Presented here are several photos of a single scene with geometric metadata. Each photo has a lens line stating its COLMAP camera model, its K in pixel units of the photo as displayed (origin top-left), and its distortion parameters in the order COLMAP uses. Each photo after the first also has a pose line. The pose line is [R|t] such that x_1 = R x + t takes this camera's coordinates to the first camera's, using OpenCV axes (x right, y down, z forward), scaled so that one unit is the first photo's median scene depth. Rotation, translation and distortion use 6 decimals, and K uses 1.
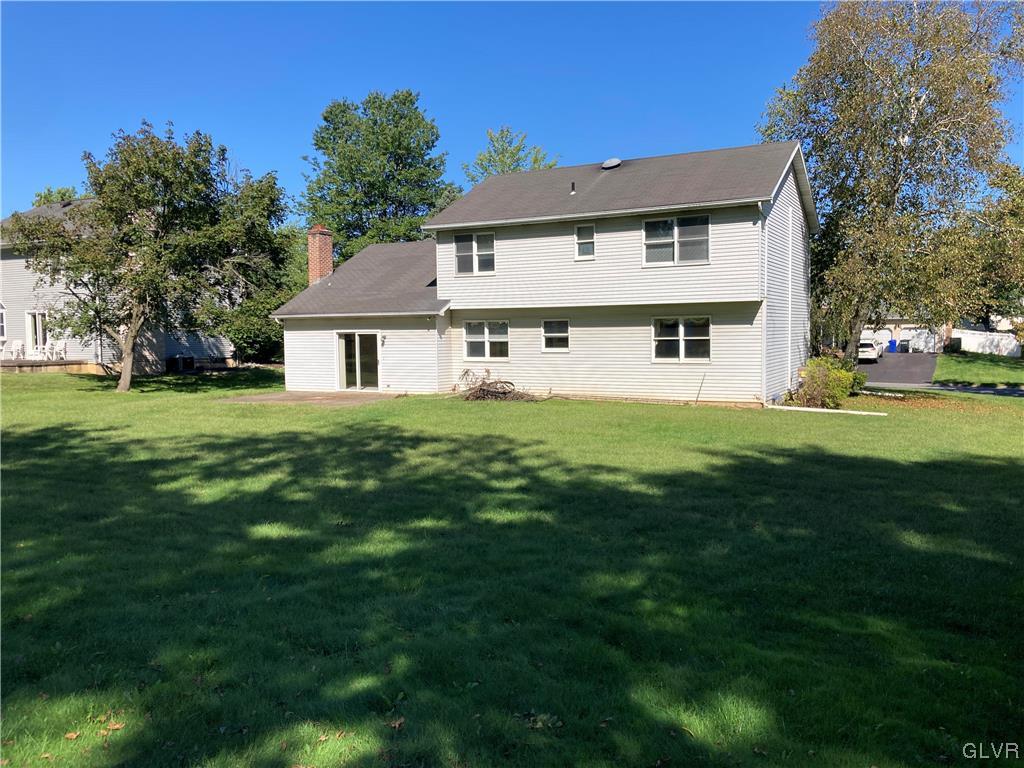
lens RADIAL K [[836.1, 0, 512.0], [0, 836.1, 384.0], [0, 0, 1]] dist [0.000339, 0.000847]
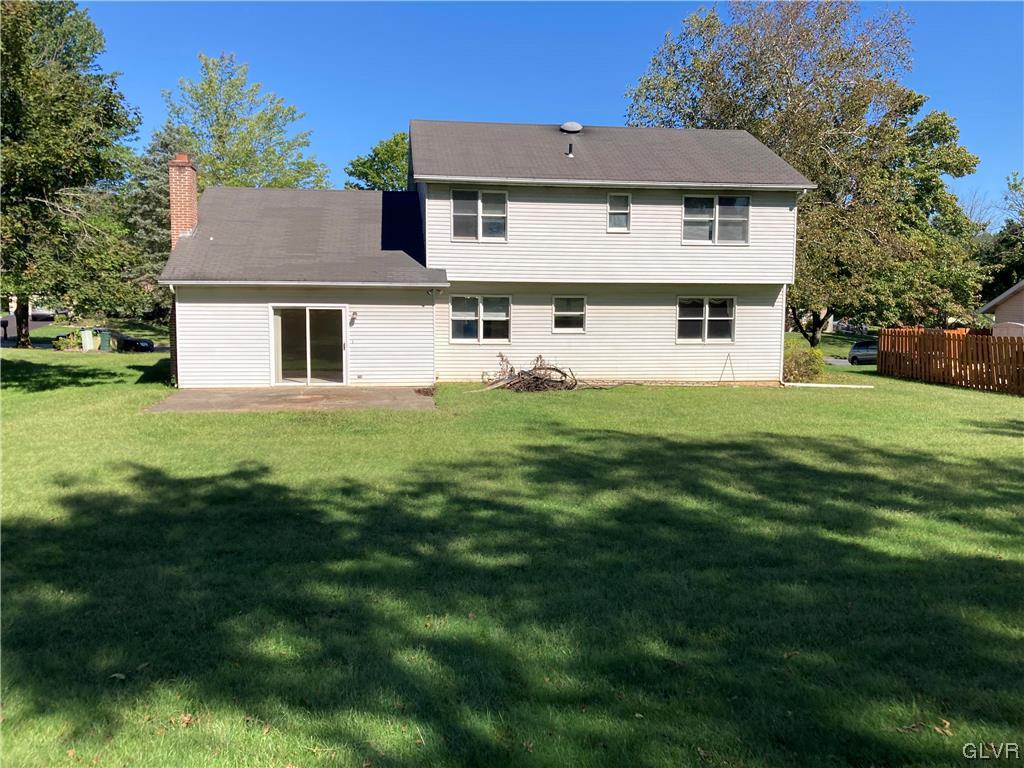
lens RADIAL K [[836.1, 0, 512.0], [0, 836.1, 384.0], [0, 0, 1]] dist [0.000339, 0.000847]
pose [[0.802708, -0.039550, 0.595059, -0.531285], [0.023635, 0.999124, 0.034523, -0.015466], [-0.595904, -0.013648, 0.802940, 0.313353]]
